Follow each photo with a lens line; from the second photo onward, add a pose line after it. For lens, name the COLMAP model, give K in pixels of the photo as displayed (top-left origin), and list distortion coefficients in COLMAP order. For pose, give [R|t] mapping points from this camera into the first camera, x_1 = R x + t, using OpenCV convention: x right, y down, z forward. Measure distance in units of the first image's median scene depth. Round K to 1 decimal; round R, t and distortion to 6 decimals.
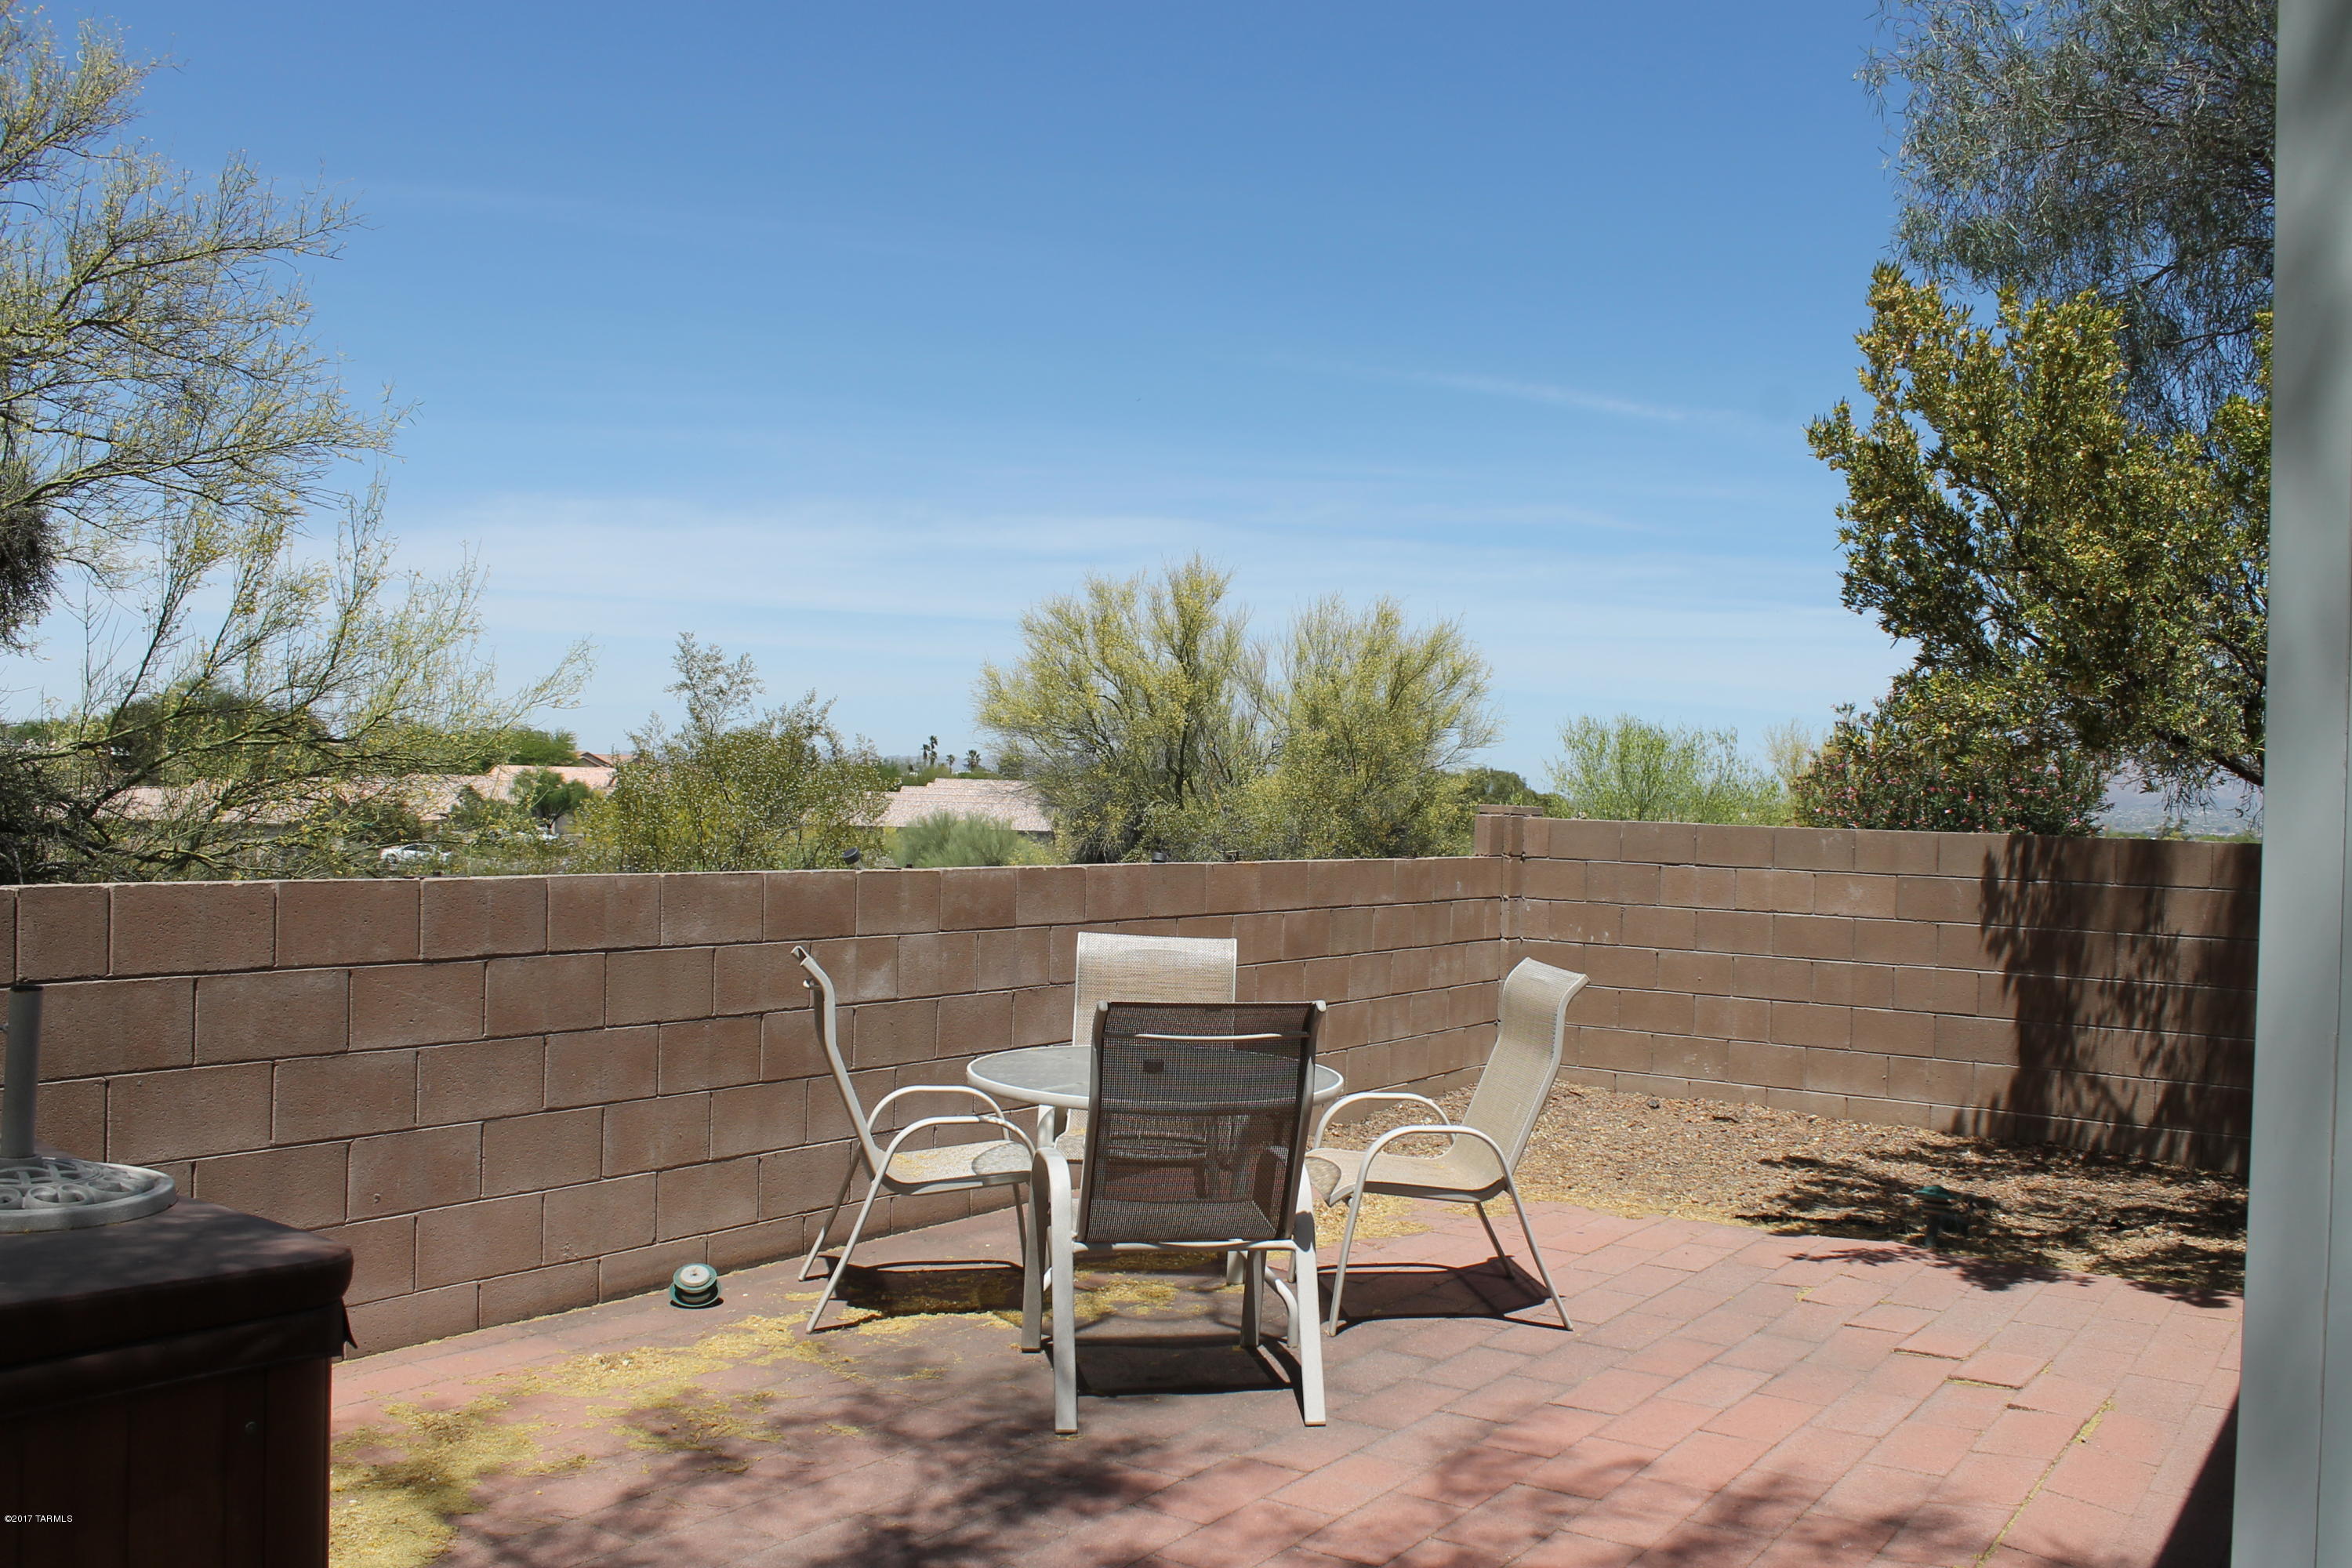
lens RADIAL K [[1922.1, 0, 1175.8], [0, 1922.1, 810.2], [0, 0, 1]] dist [-0.163602, 0.125738]
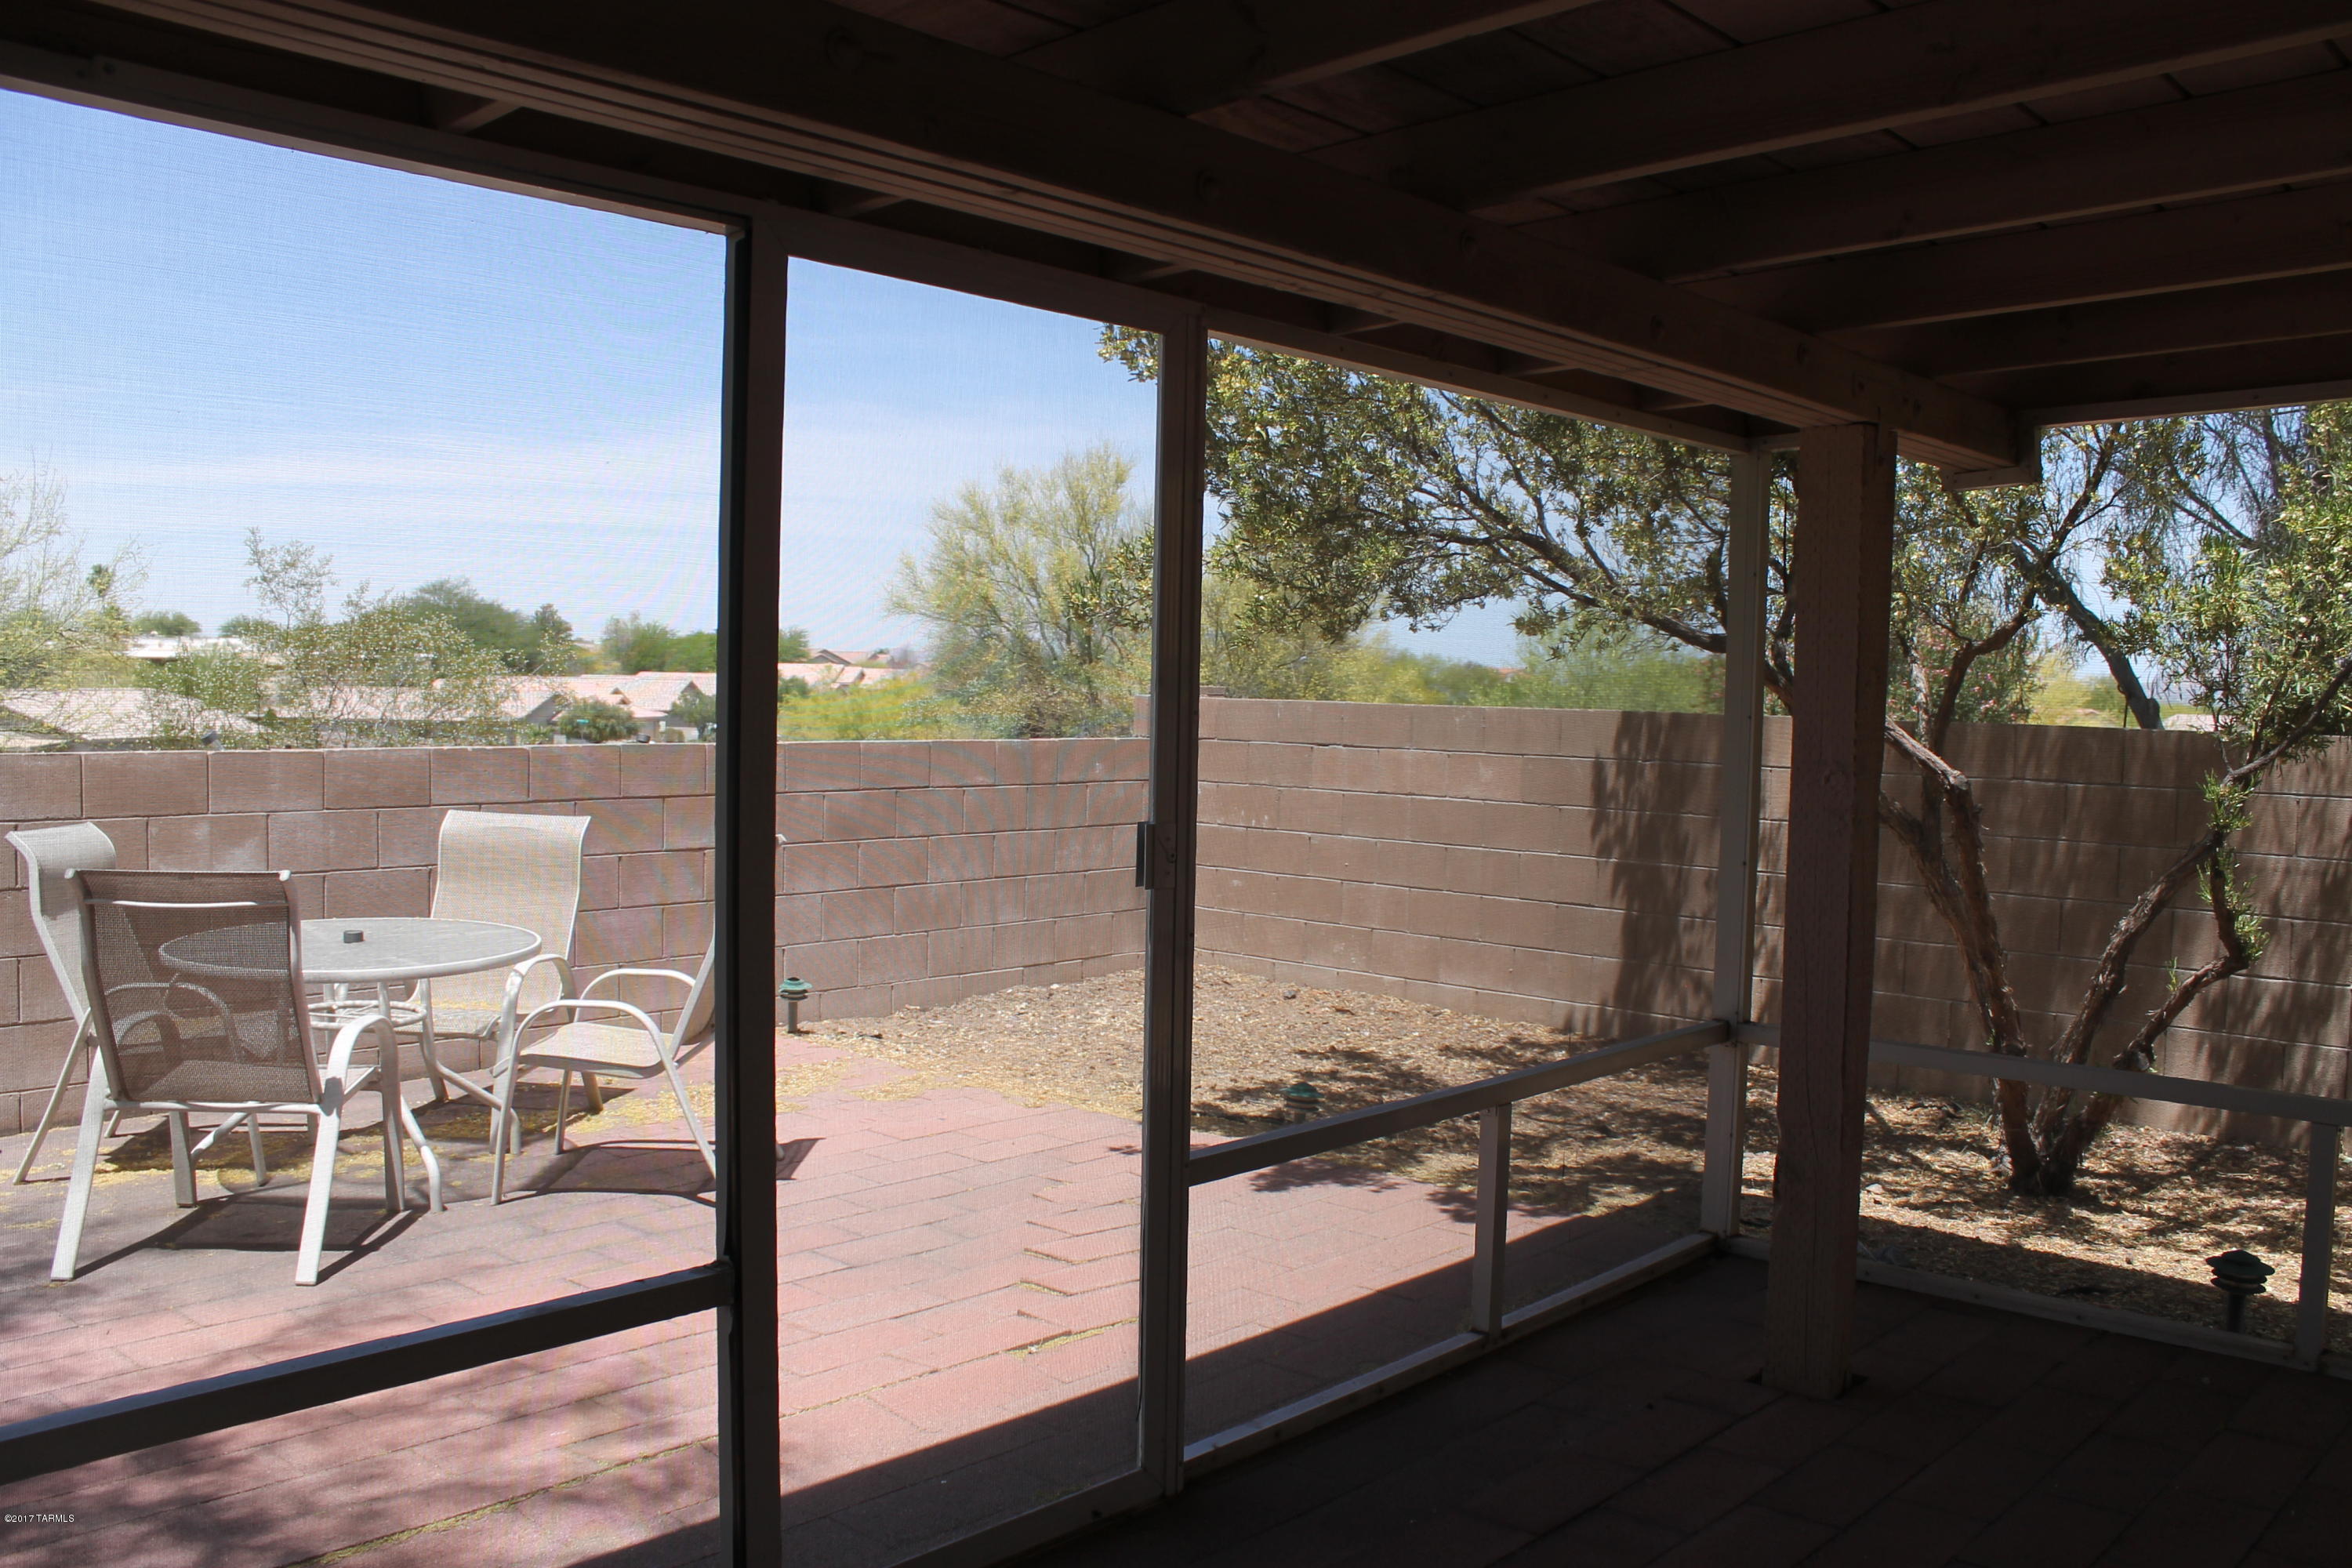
lens RADIAL K [[1922.1, 0, 1175.8], [0, 1922.1, 810.2], [0, 0, 1]] dist [-0.163602, 0.125738]
pose [[0.992830, -0.000900, -0.119534, 0.325441], [0.007586, 0.998430, 0.055489, 0.007678], [0.119296, -0.055998, 0.991278, 0.035350]]
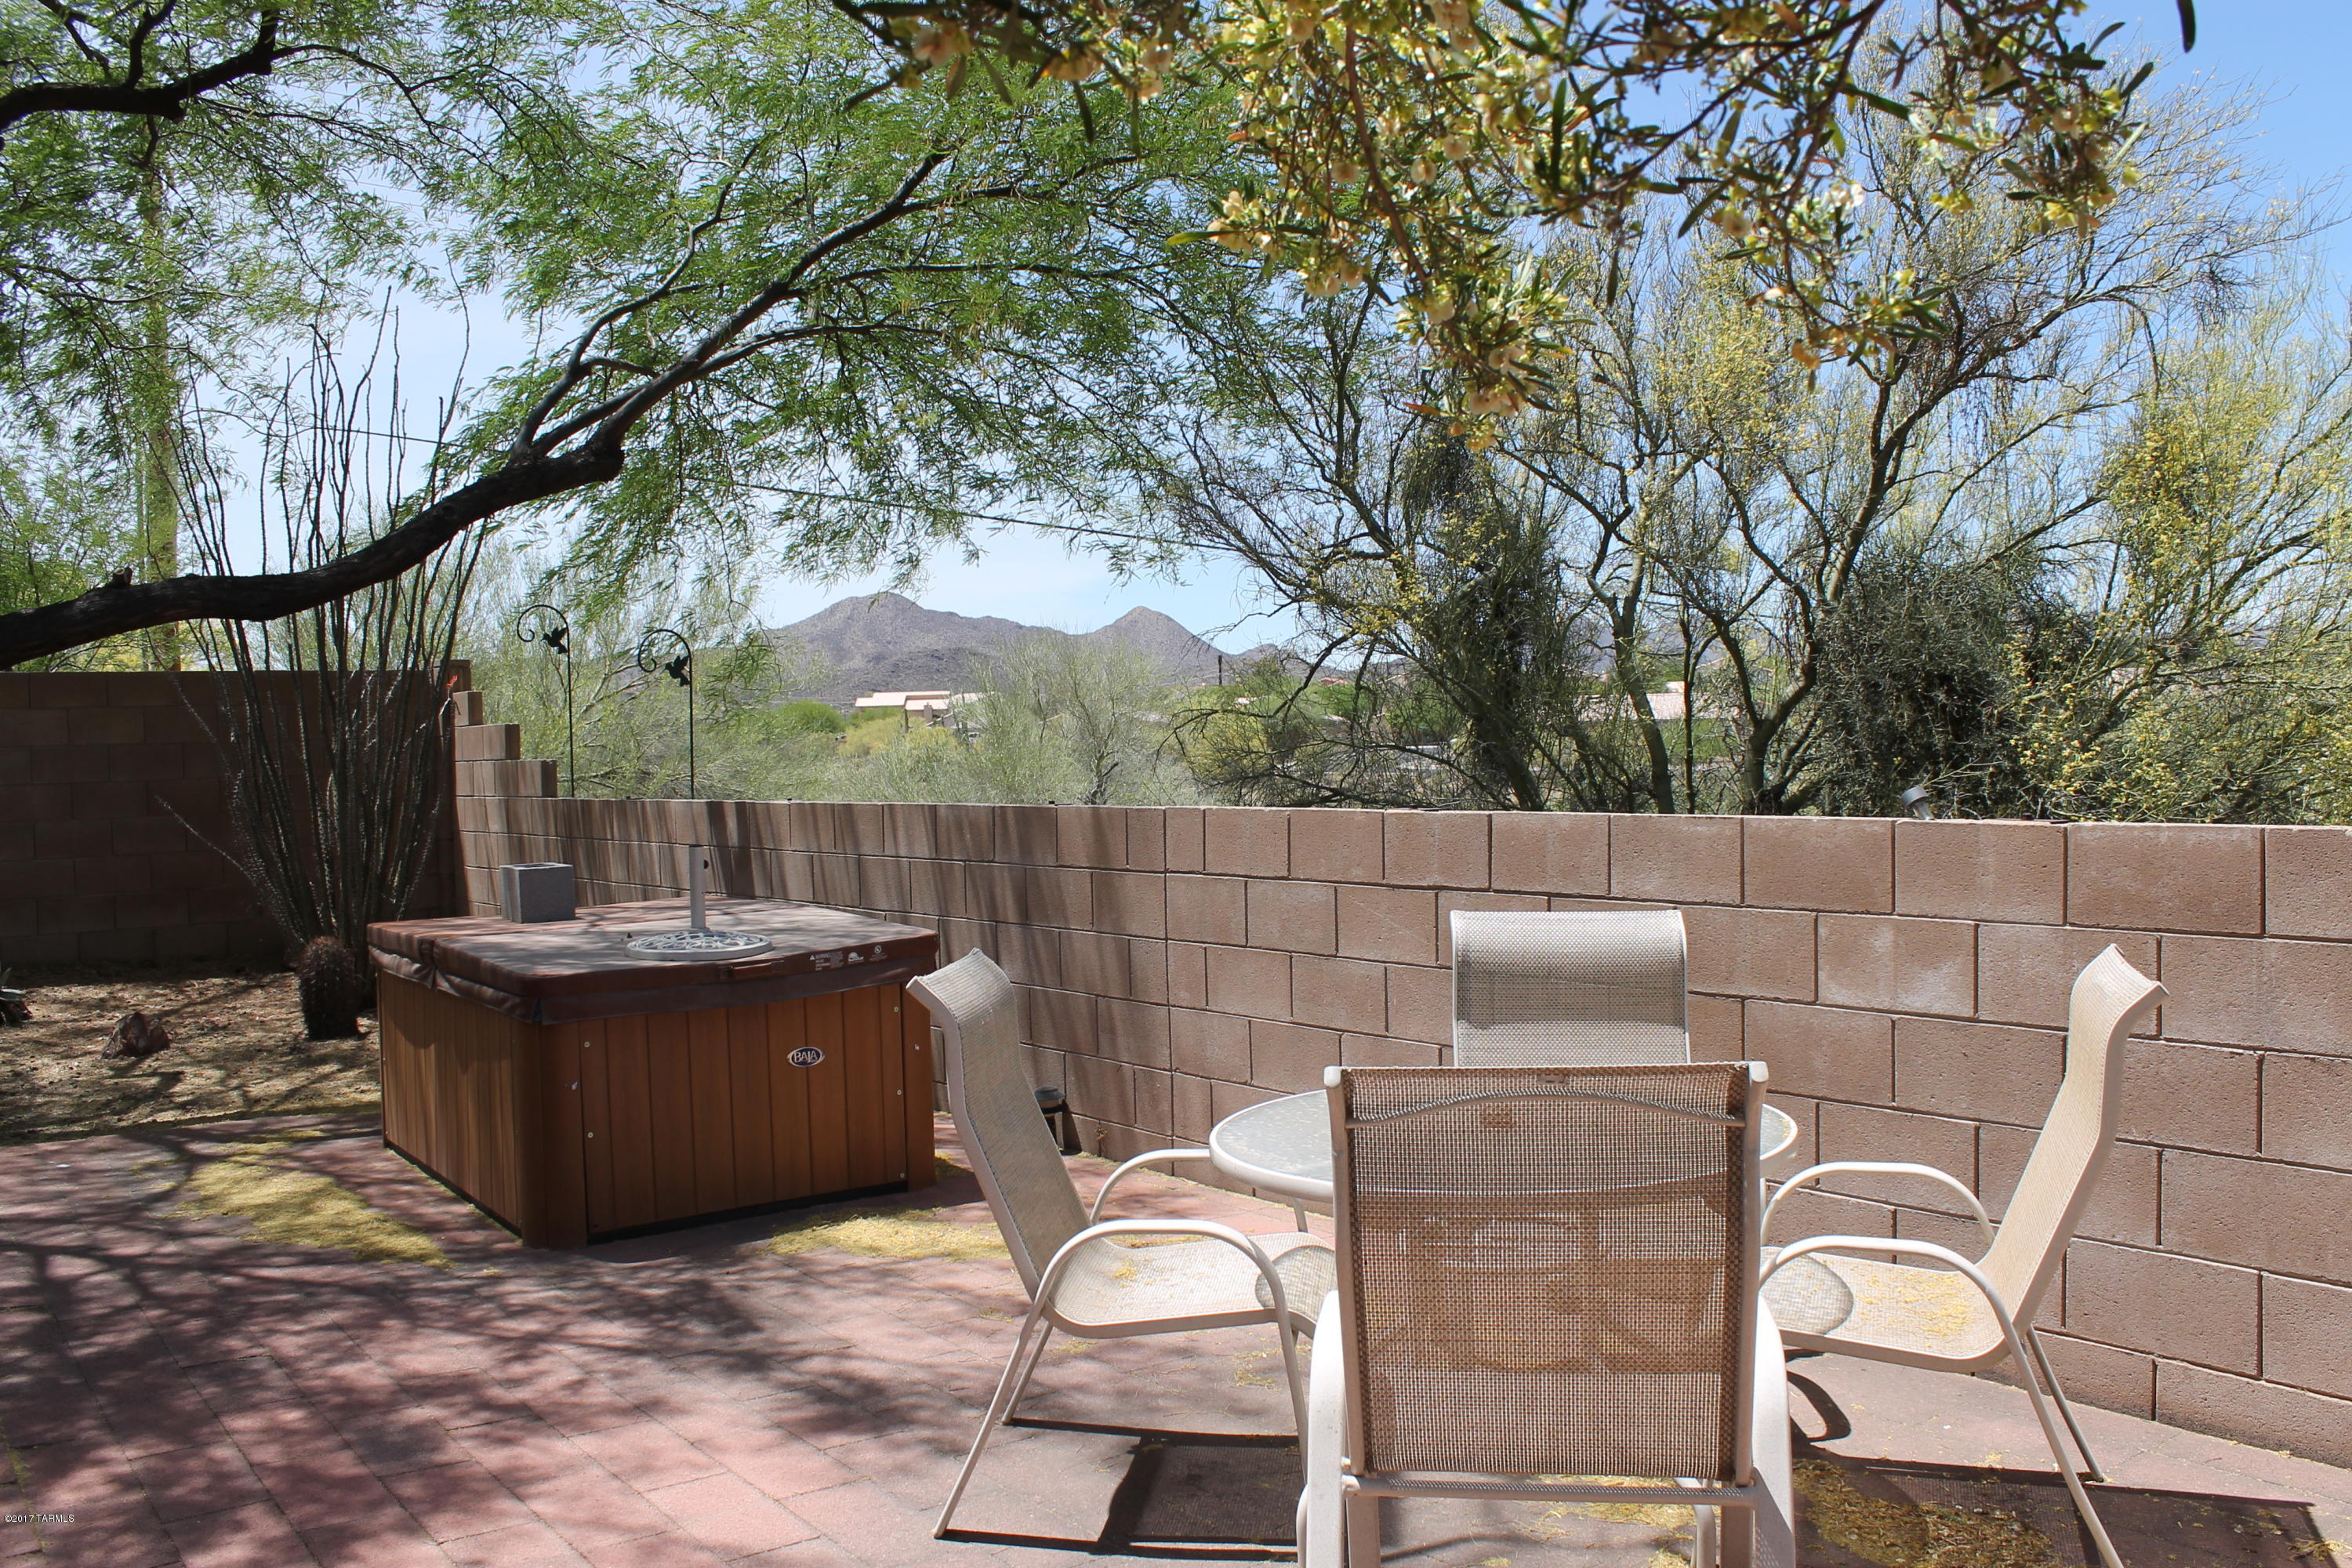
lens RADIAL K [[1922.1, 0, 1175.8], [0, 1922.1, 810.2], [0, 0, 1]] dist [-0.163602, 0.125738]
pose [[-0.285386, 0.014530, -0.958302, 0.376437], [0.011791, 0.999863, 0.011649, 0.011543], [0.958340, -0.007975, -0.285519, 0.637434]]
